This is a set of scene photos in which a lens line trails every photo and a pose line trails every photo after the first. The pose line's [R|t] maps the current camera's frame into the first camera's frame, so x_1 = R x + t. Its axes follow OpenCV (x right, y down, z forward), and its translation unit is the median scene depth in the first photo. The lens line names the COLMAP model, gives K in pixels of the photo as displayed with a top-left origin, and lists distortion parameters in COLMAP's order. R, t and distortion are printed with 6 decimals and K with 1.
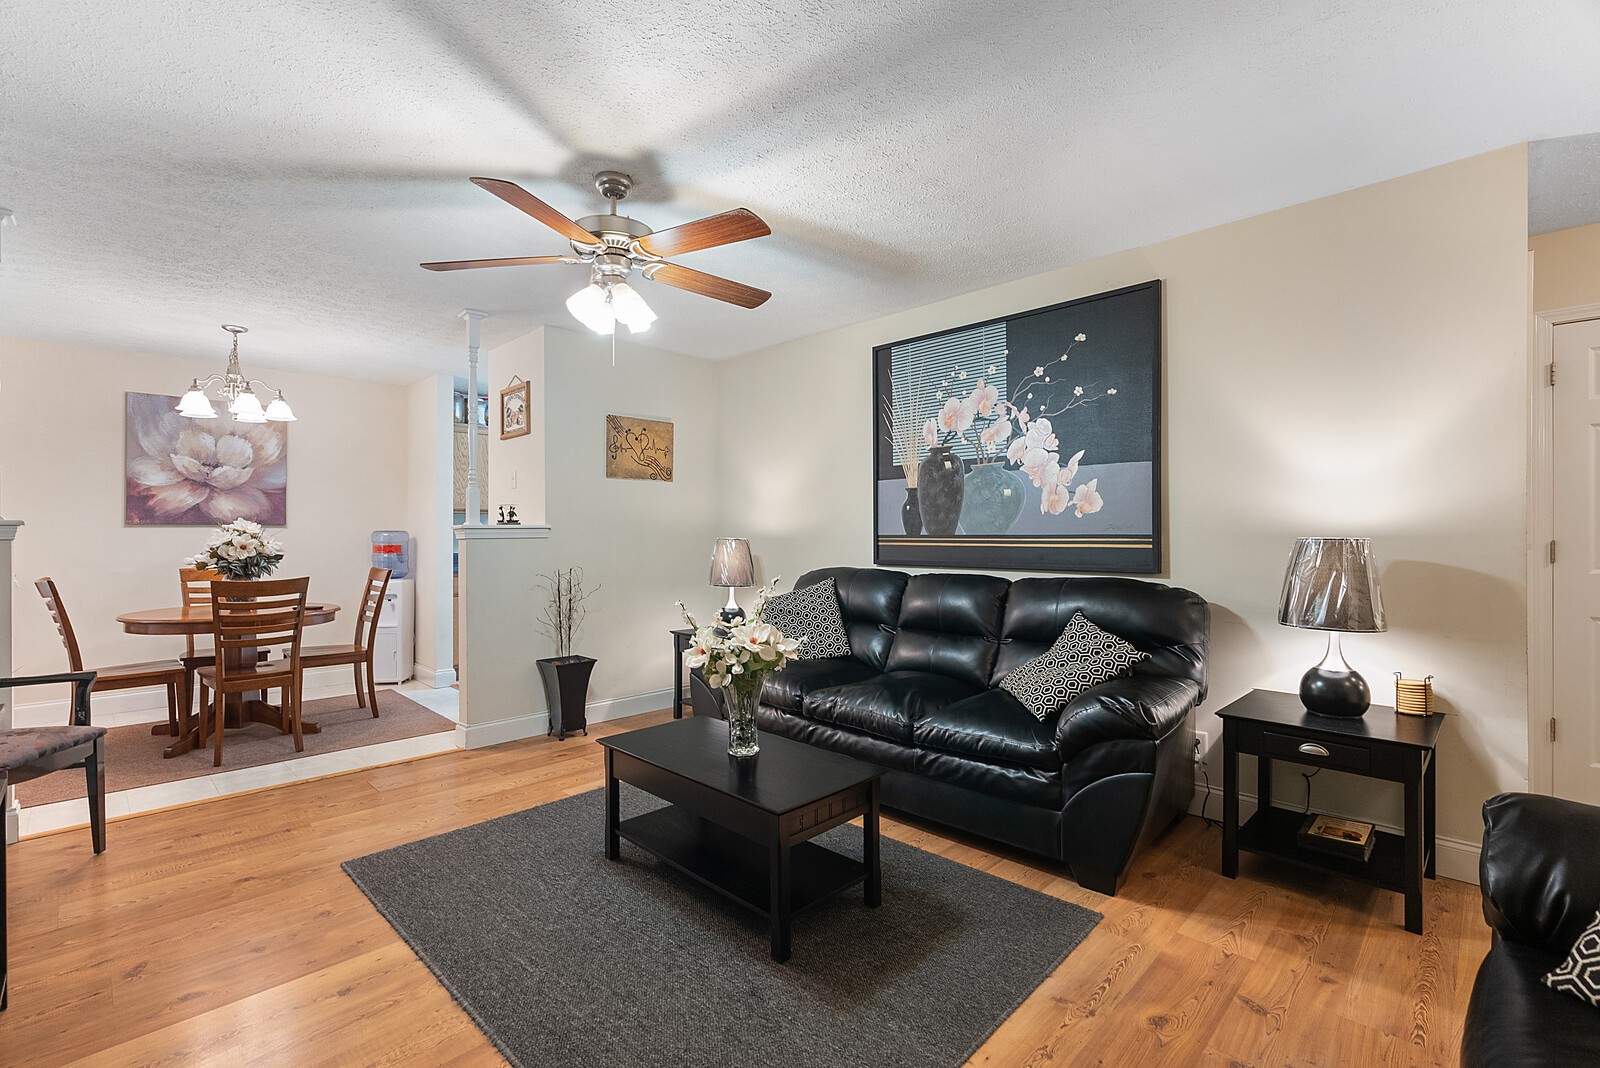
lens RADIAL K [[723.9, 0, 801.4], [0, 723.9, 531.1], [0, 0, 1]] dist [-0.008614, 0.000149]
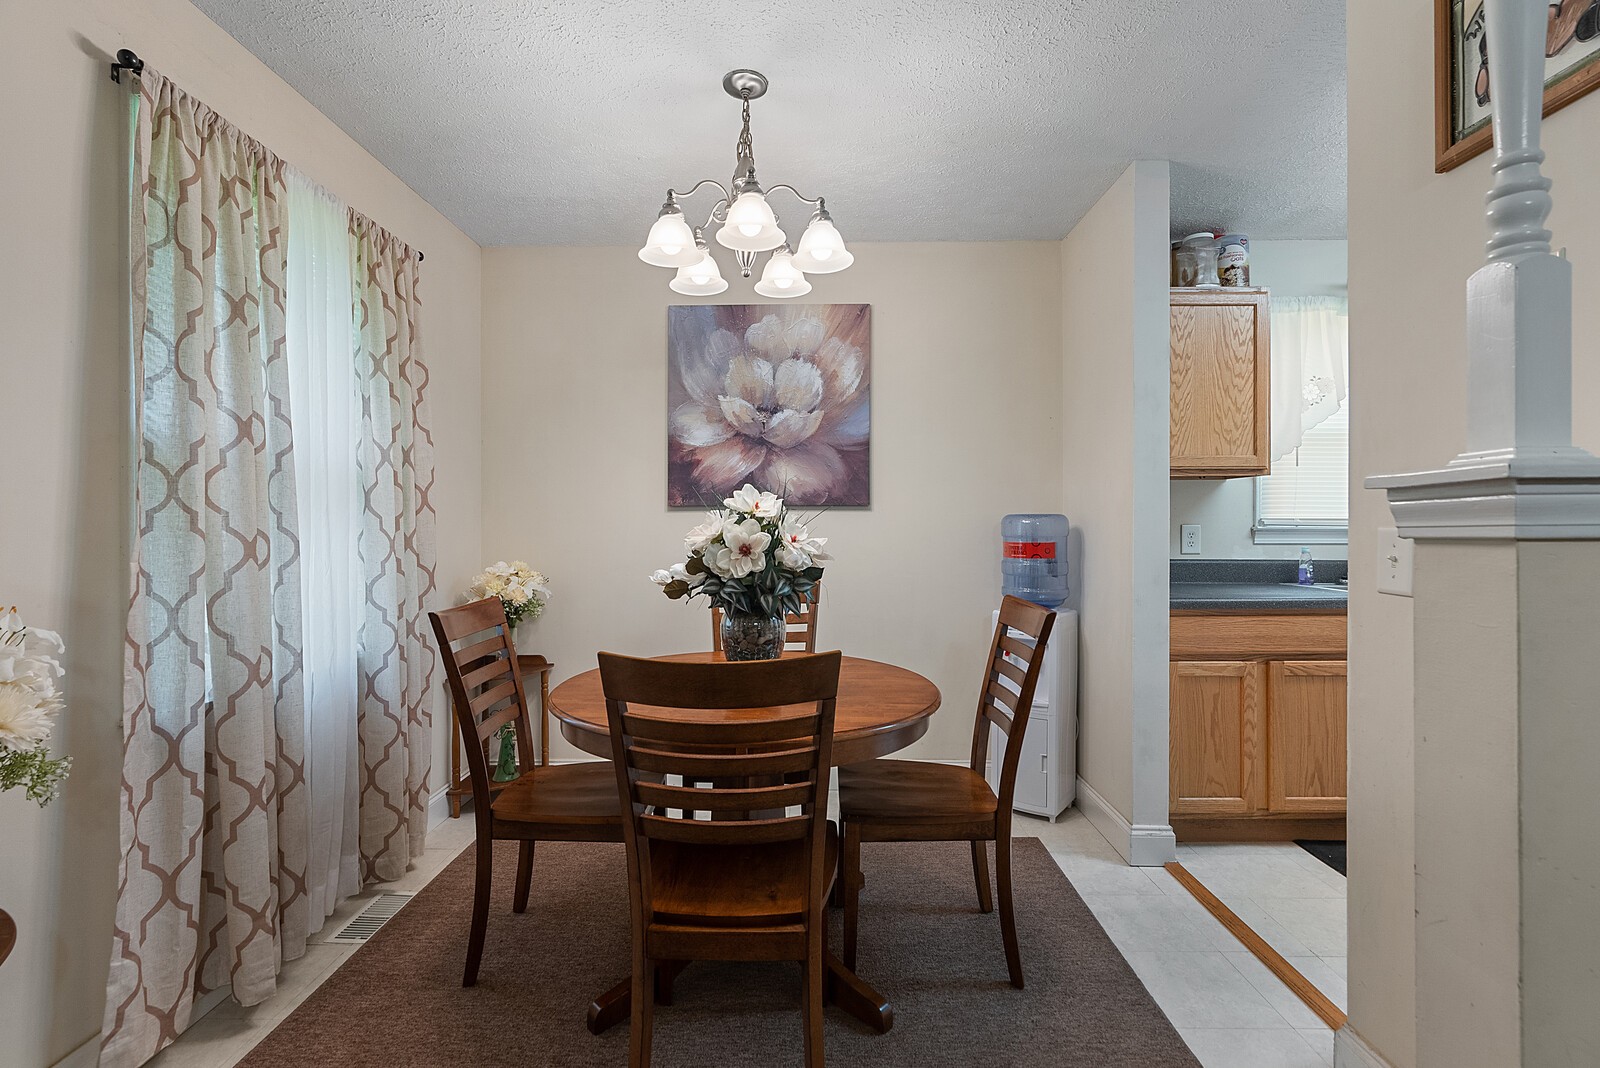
lens RADIAL K [[723.9, 0, 801.4], [0, 723.9, 531.1], [0, 0, 1]] dist [-0.008614, 0.000149]
pose [[0.701024, 0.006308, -0.713110, -0.371102], [0.004731, 0.999898, 0.013496, 0.004548], [0.713122, -0.012834, 0.700922, 0.606796]]
